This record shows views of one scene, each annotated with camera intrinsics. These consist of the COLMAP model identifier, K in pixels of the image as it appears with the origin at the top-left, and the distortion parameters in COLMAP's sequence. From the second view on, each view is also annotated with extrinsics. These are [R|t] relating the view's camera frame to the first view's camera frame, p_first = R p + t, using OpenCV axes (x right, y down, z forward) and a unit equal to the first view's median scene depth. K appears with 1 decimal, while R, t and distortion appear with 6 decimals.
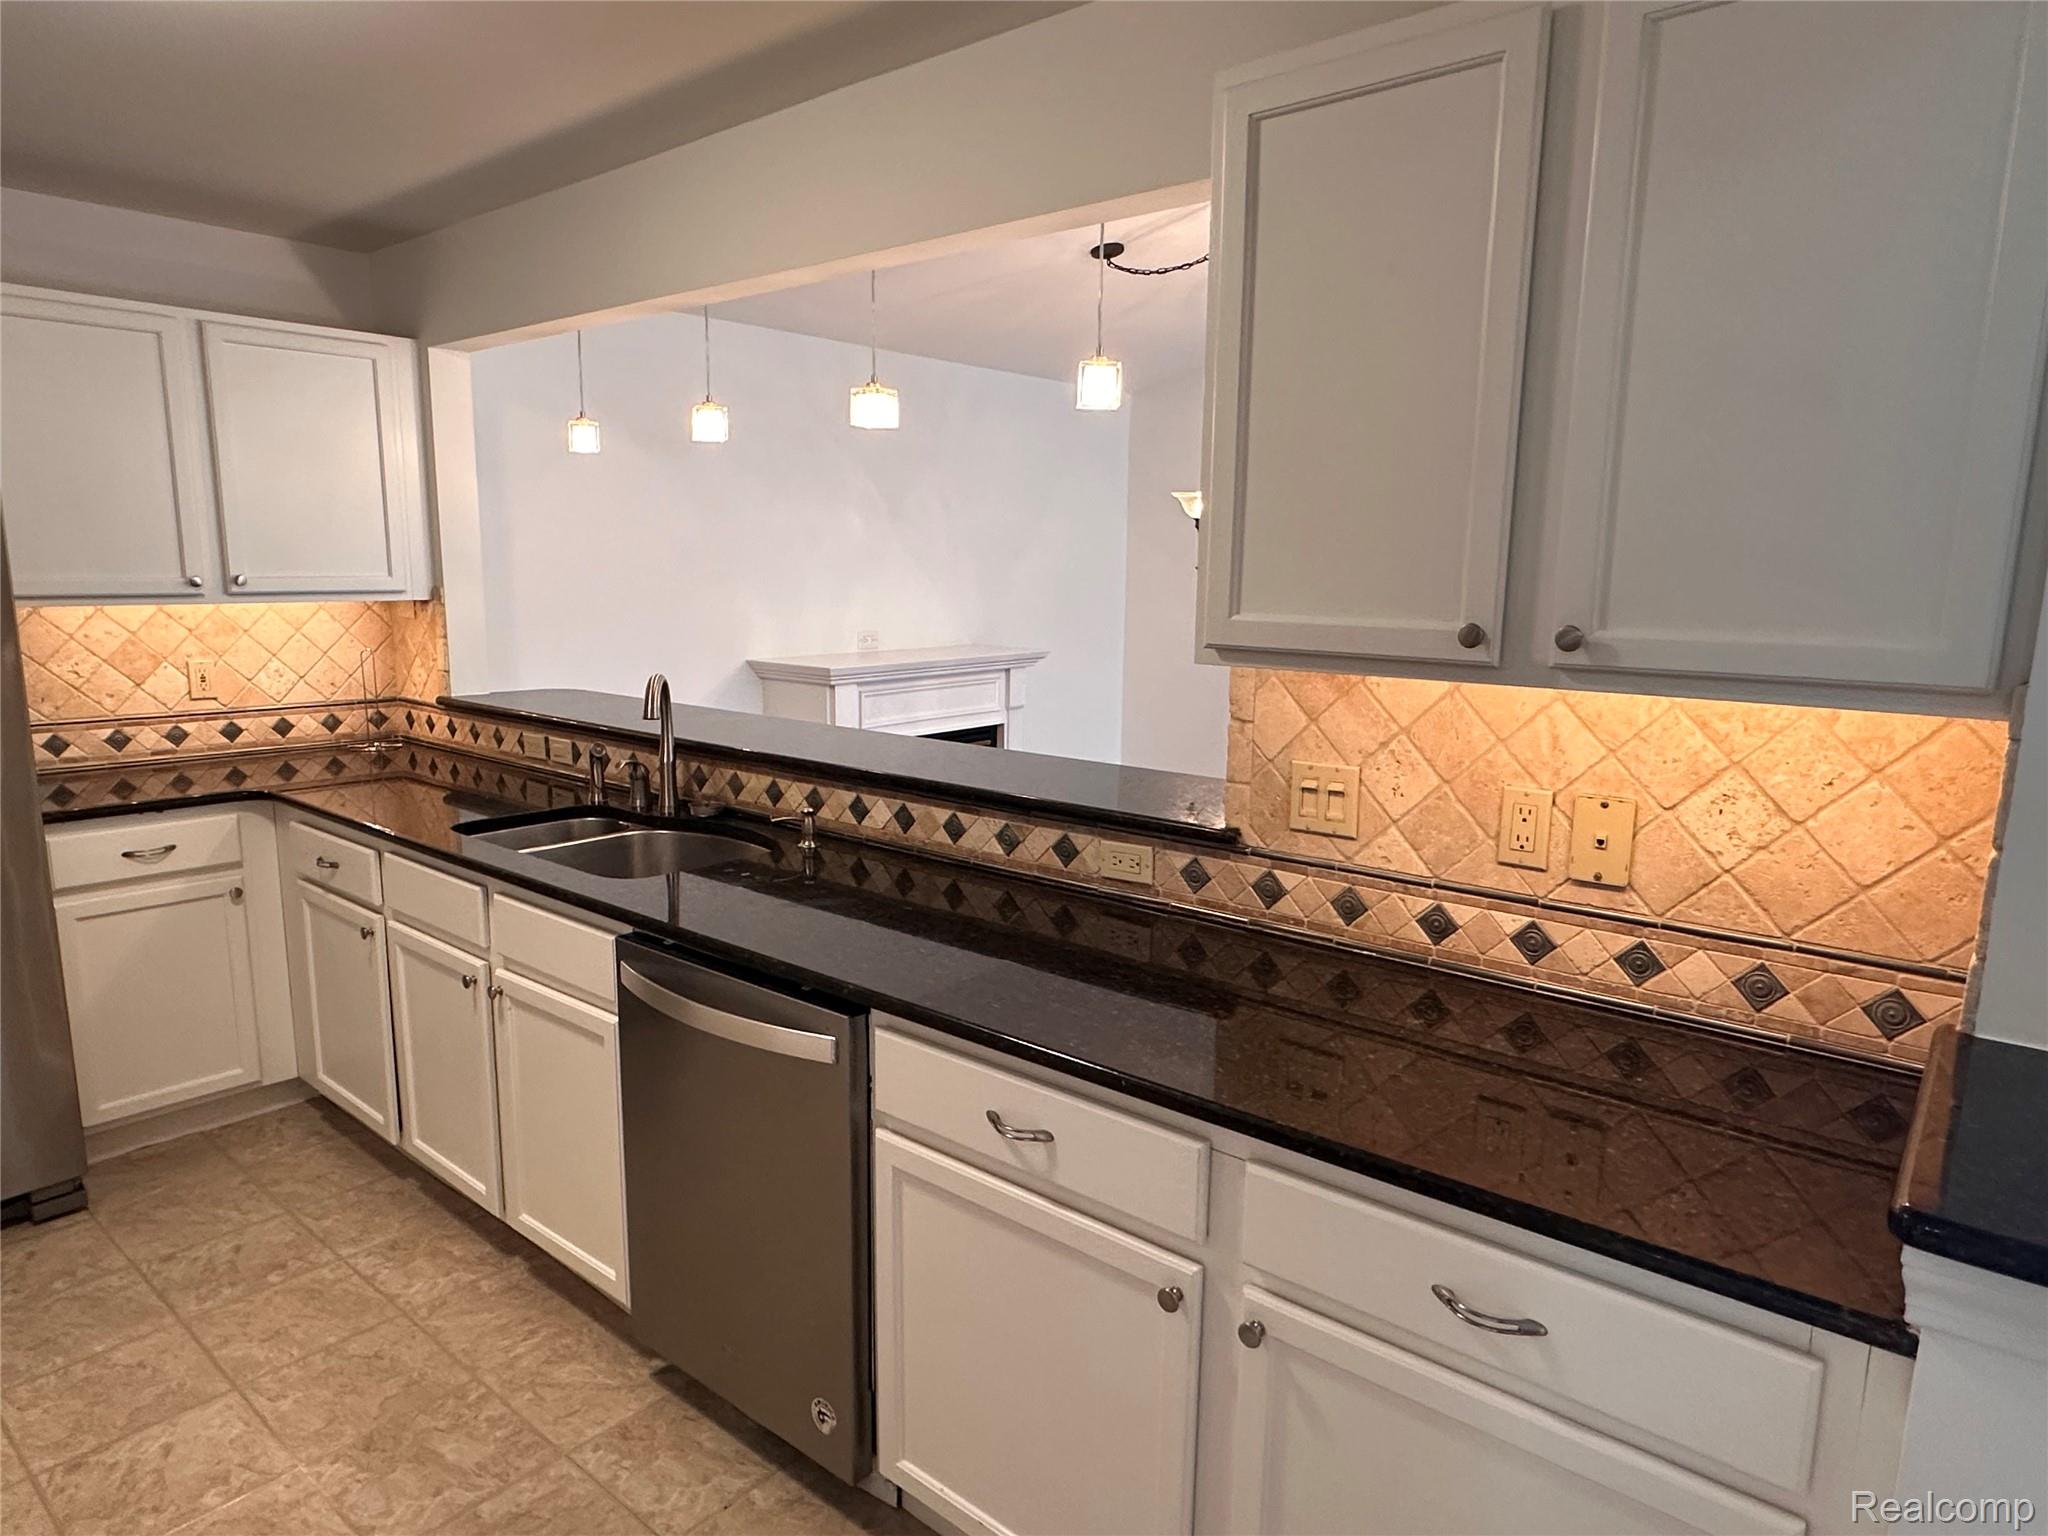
lens RADIAL K [[1239.7, 0, 1017.0], [0, 1239.7, 771.4], [0, 0, 1]] dist [-0.006488, 0.004423]
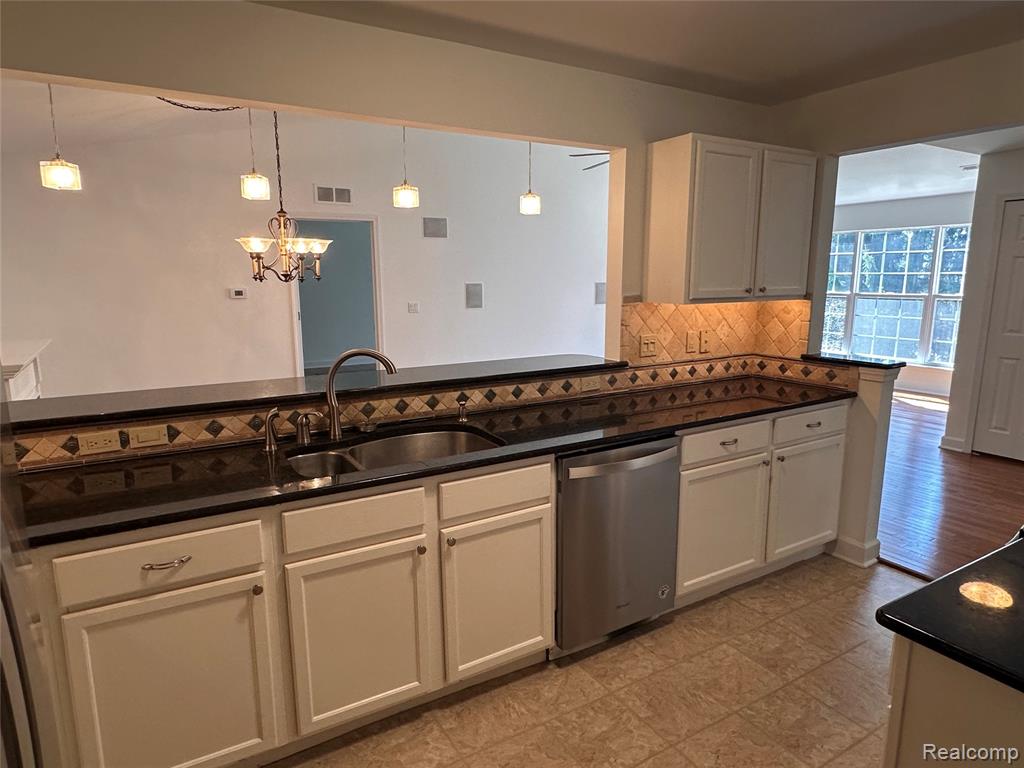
lens RADIAL K [[619.8, 0, 513.5], [0, 619.8, 388.2], [0, 0, 1]] dist [-0.006488, 0.004423]
pose [[0.314036, -0.182144, 0.931775, -1.385685], [0.166611, 0.976767, 0.134786, -0.145082], [-0.934677, 0.112917, 0.337087, 0.769994]]
